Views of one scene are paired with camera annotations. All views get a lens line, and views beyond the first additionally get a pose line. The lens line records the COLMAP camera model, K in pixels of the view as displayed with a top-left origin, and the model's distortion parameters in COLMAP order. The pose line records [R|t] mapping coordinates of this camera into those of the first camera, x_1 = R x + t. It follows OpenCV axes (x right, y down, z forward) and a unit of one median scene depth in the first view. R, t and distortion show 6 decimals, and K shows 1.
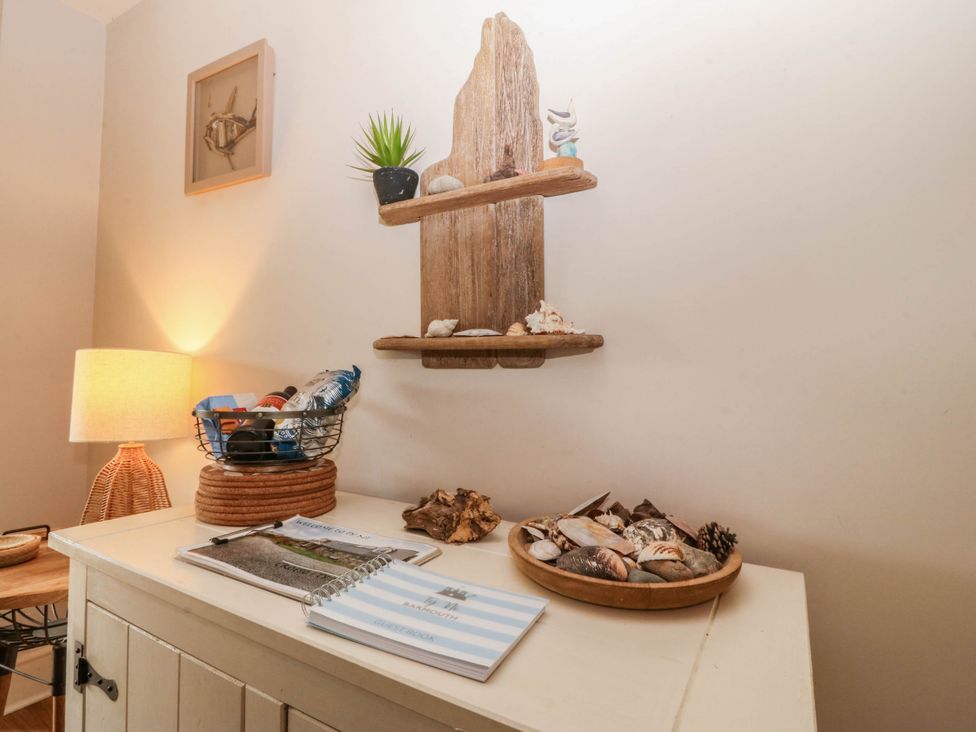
lens RADIAL K [[508.5, 0, 486.7], [0, 508.5, 363.7], [0, 0, 1]] dist [-0.003172, -0.011742]
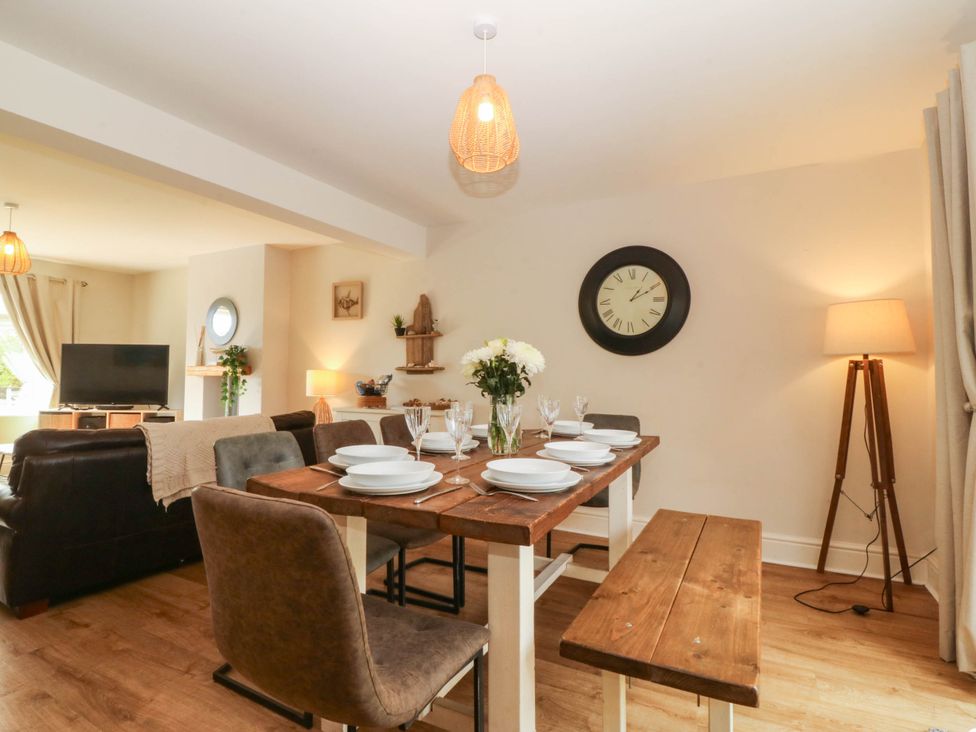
lens RADIAL K [[508.5, 0, 489.4], [0, 508.5, 367.8], [0, 0, 1]] dist [-0.003172, -0.011742]
pose [[0.999502, -0.005476, 0.031091, 0.440632], [0.005703, 0.999958, -0.007224, -0.011279], [-0.031050, 0.007398, 0.999490, -3.342434]]
